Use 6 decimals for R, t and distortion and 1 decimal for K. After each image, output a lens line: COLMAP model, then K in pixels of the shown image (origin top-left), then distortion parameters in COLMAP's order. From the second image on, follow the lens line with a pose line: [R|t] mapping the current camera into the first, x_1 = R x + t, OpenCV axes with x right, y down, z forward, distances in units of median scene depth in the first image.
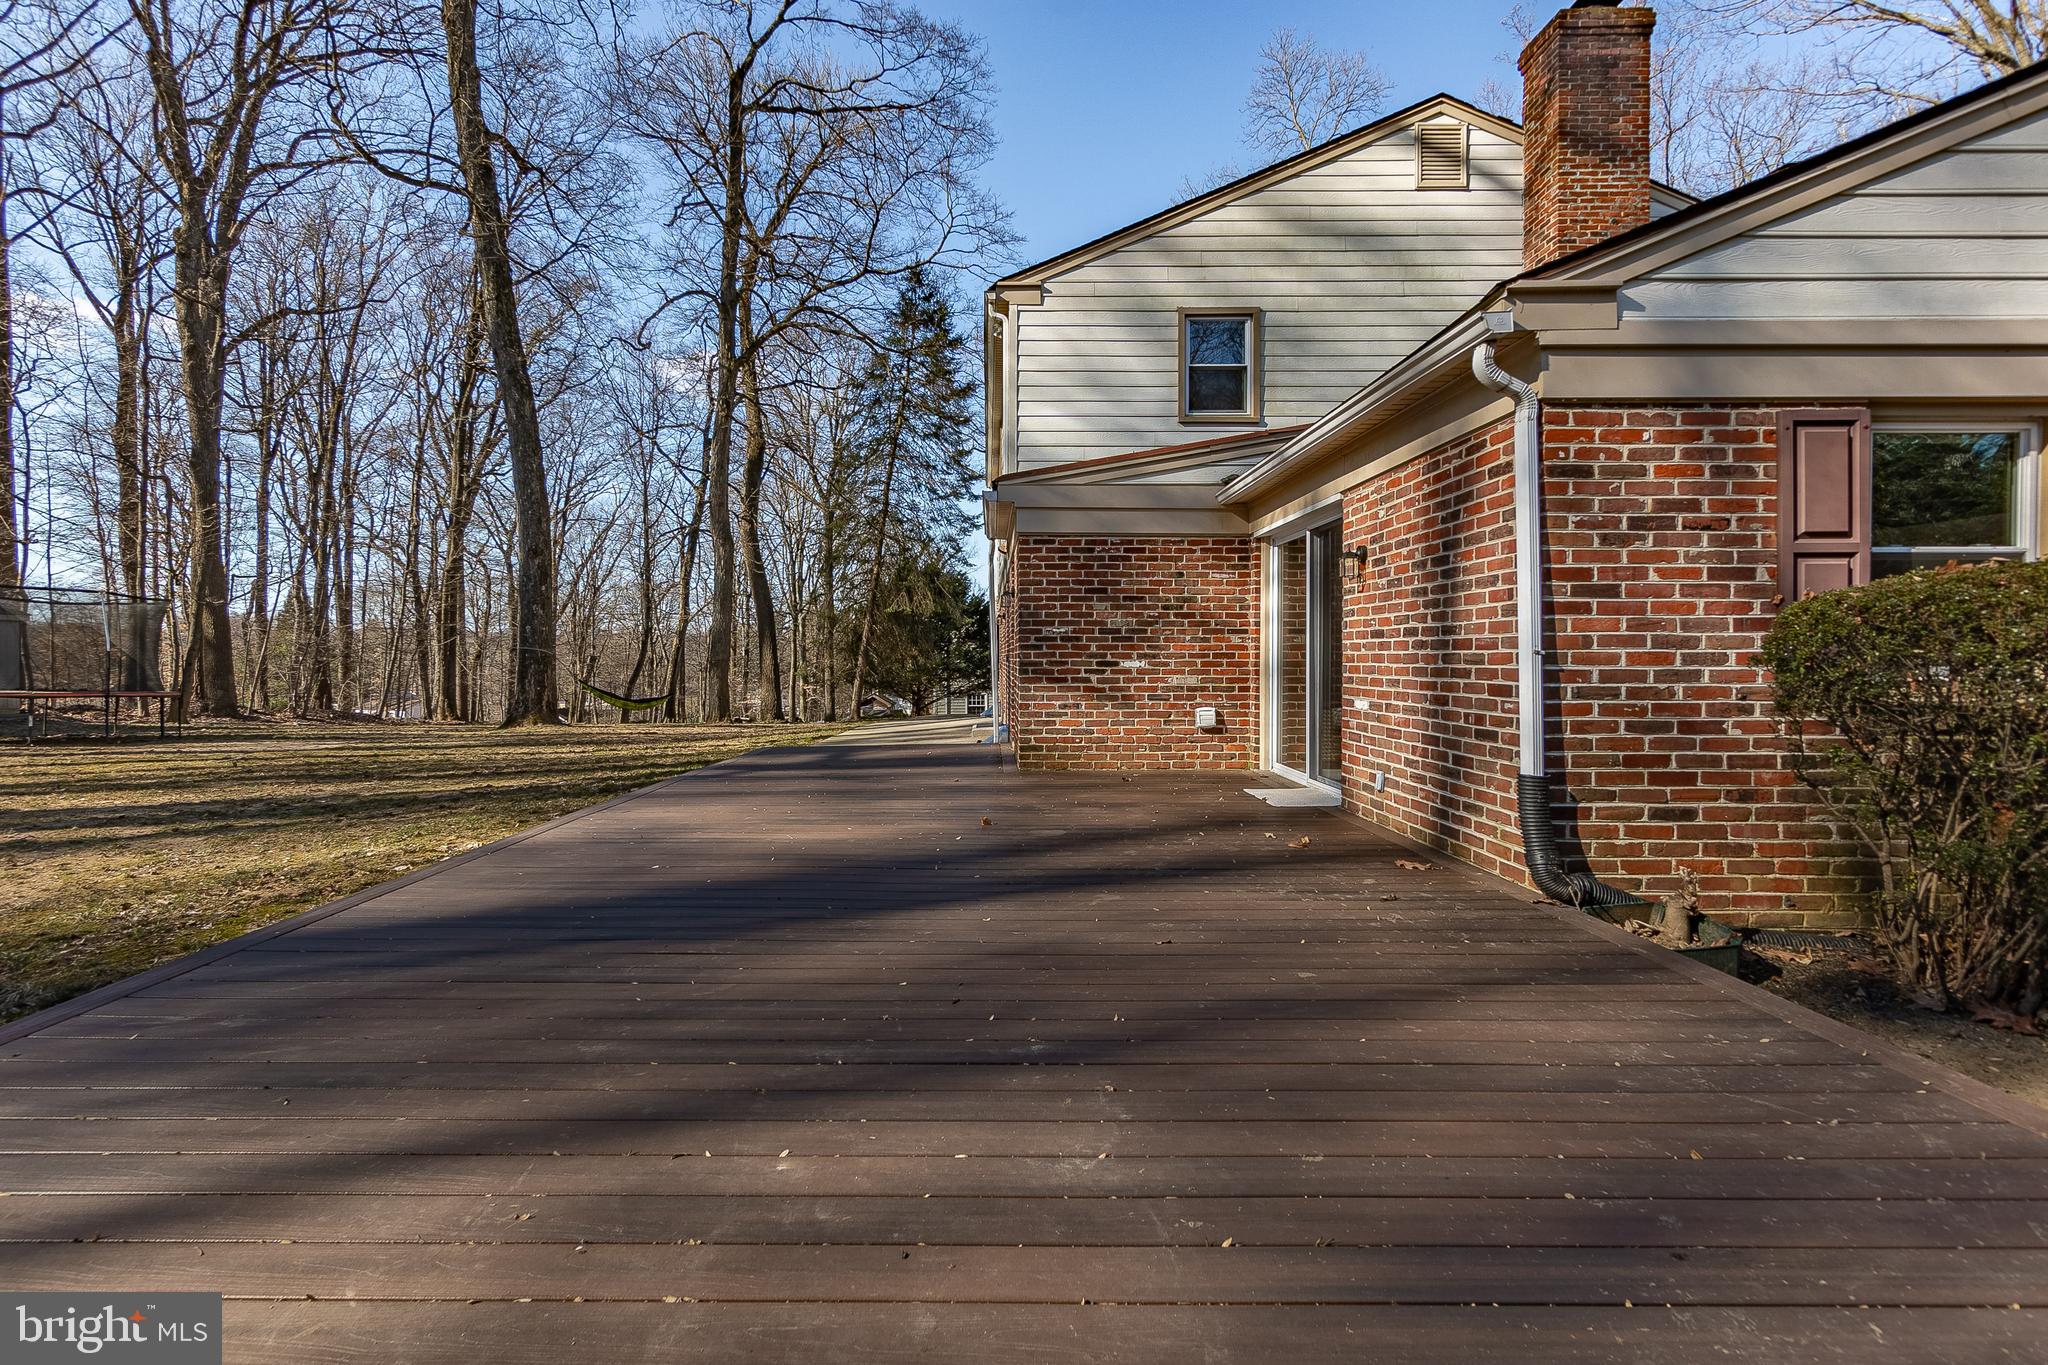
lens RADIAL K [[892.5, 0, 1000.2], [0, 892.5, 674.8], [0, 0, 1]] dist [-0.000358, 0.000300]
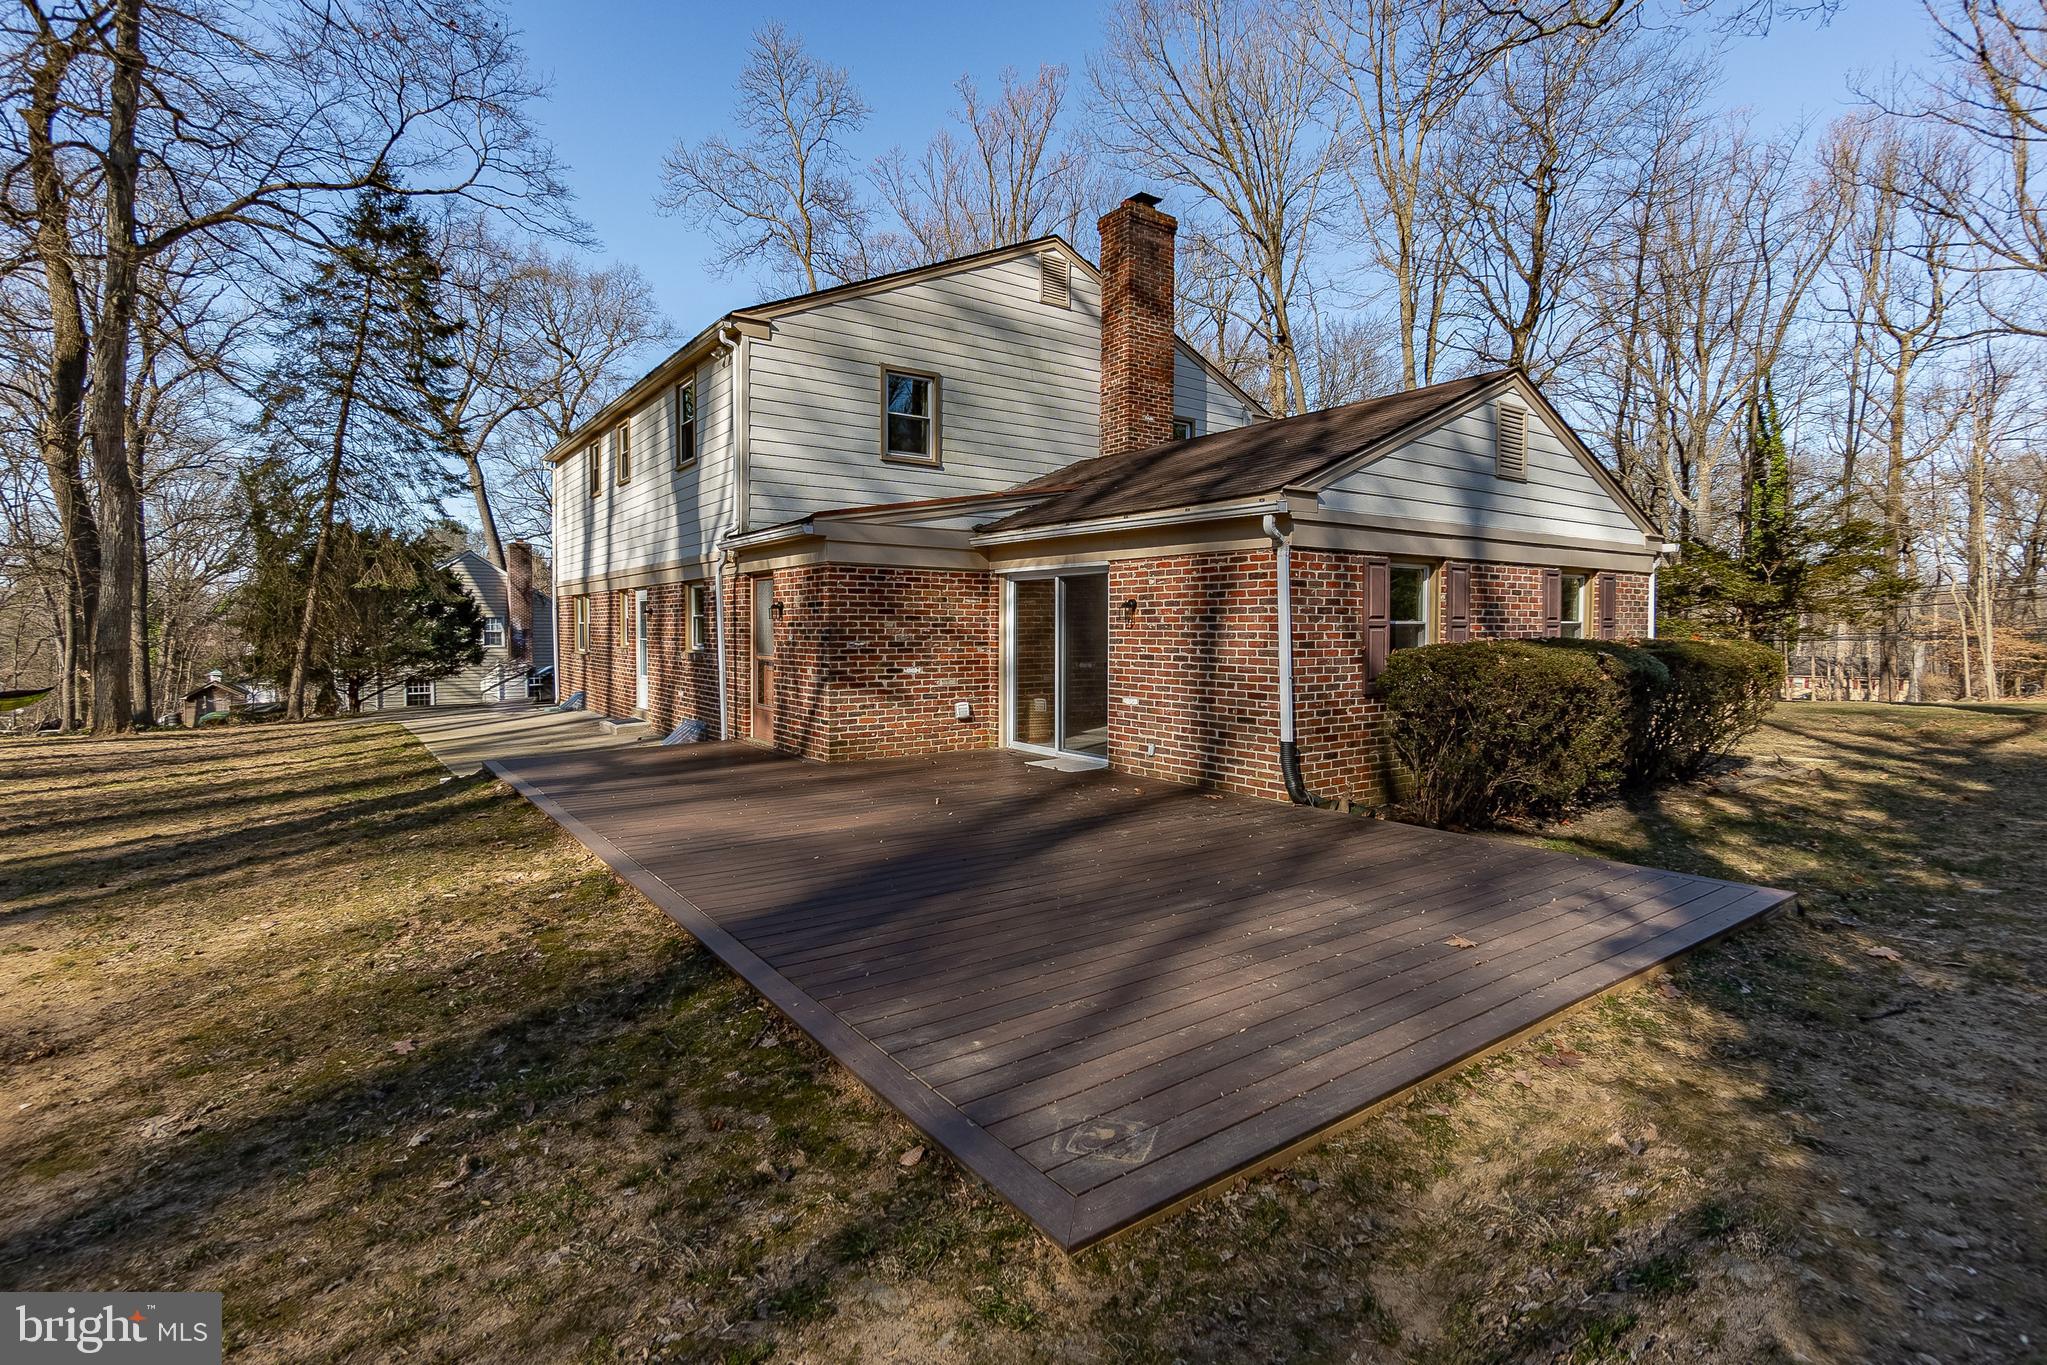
lens RADIAL K [[899.3, 0, 1014.7], [0, 899.3, 669.7], [0, 0, 1]] dist [-0.004017, -0.000142]
pose [[0.824995, -0.023584, 0.564647, -0.443985], [0.010221, 0.999588, 0.026817, -0.045326], [-0.565047, -0.016352, 0.824896, -0.119584]]
